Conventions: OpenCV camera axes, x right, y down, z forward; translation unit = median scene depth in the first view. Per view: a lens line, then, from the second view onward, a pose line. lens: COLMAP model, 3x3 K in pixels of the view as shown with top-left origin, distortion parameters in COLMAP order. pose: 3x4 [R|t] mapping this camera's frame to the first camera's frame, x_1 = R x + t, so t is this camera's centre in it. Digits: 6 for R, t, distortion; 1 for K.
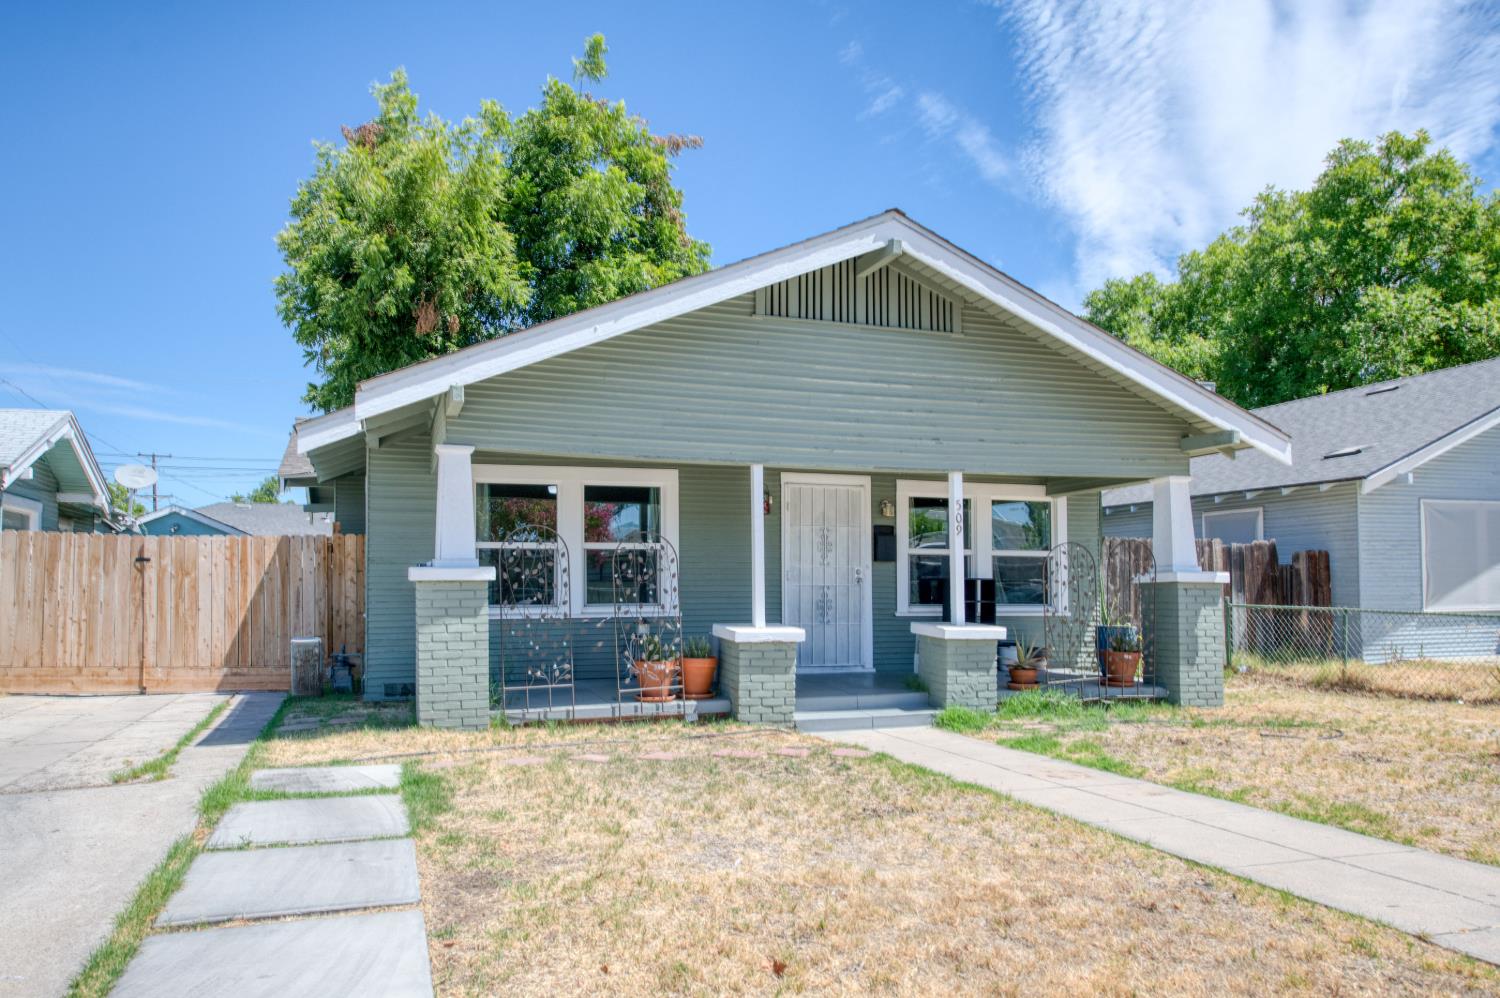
lens RADIAL K [[1085.5, 0, 751.2], [0, 1085.5, 578.4], [0, 0, 1]] dist [-0.002358, 0.000249]
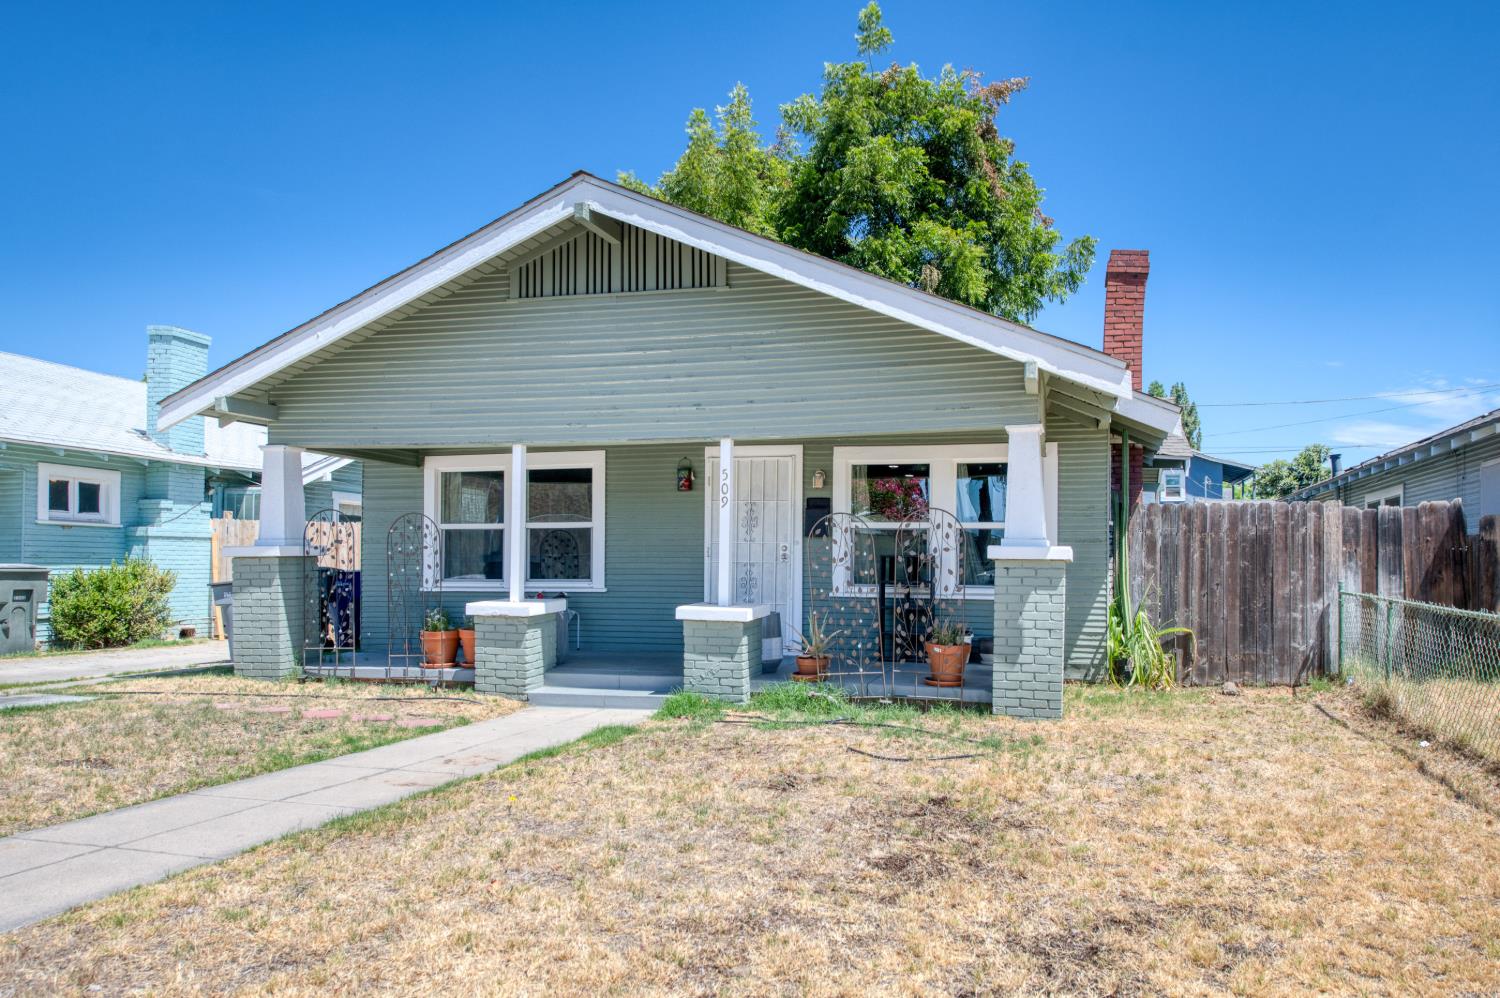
lens RADIAL K [[1085.5, 0, 751.2], [0, 1085.5, 578.4], [0, 0, 1]] dist [-0.002358, 0.000249]
pose [[0.829375, 0.011061, -0.558582, 0.638665], [-0.000380, 0.999815, 0.019233, 0.002216], [0.558692, -0.015739, 0.829226, 0.222946]]
